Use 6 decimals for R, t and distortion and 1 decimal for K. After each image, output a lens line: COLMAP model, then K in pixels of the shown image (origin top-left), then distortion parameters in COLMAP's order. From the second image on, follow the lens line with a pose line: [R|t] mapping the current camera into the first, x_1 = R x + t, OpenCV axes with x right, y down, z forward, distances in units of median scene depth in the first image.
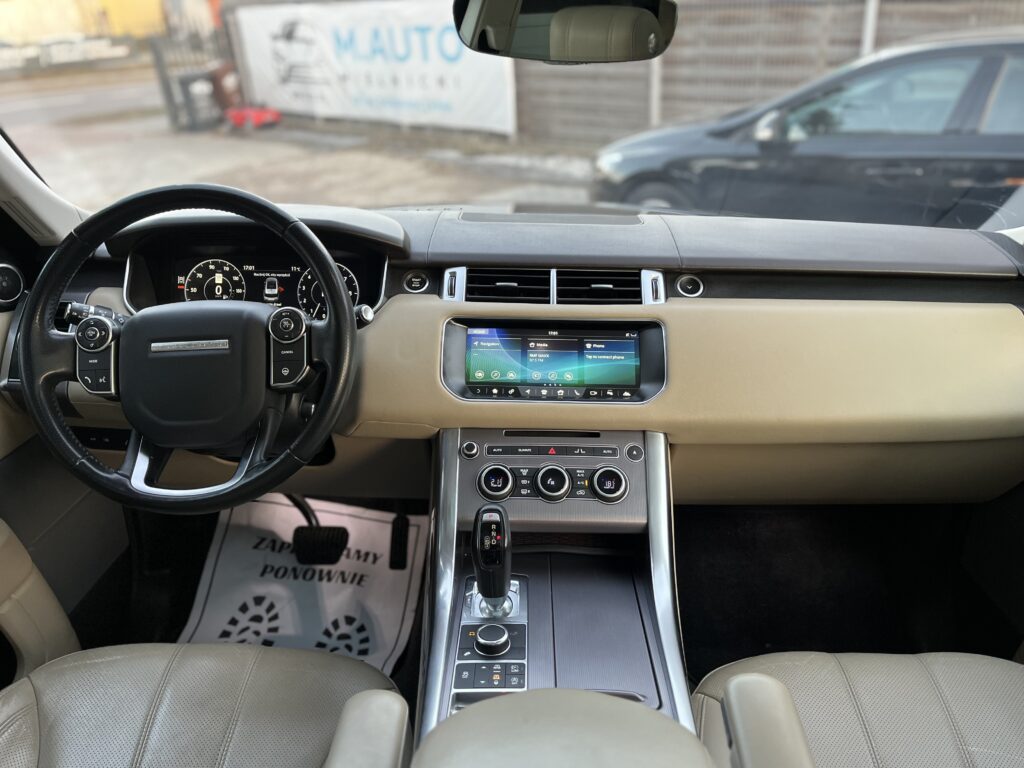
lens RADIAL K [[771.3, 0, 518.4], [0, 771.3, 386.5], [0, 0, 1]] dist [0.065417, -0.095455]
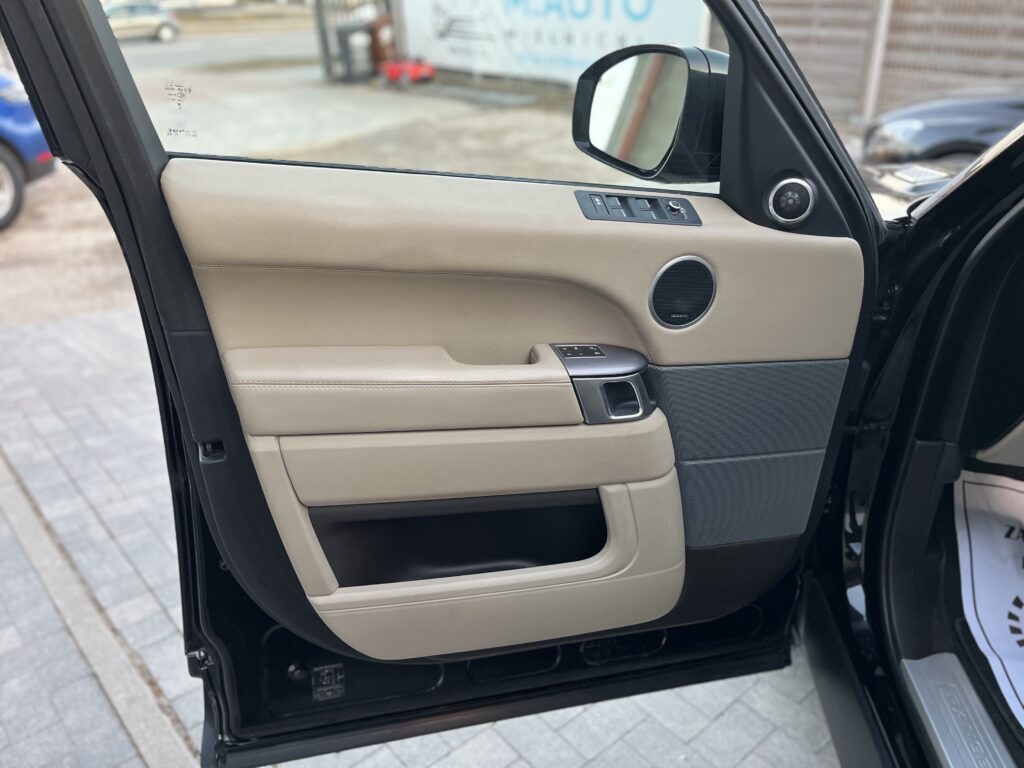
lens RADIAL K [[779.3, 0, 509.1], [0, 779.3, 363.0], [0, 0, 1]] dist [0.100947, -0.161837]
pose [[0.994750, 0.066262, -0.077985, -0.873183], [-0.065414, 0.997768, 0.013381, 0.030701], [0.078698, -0.008209, 0.996865, 0.037307]]
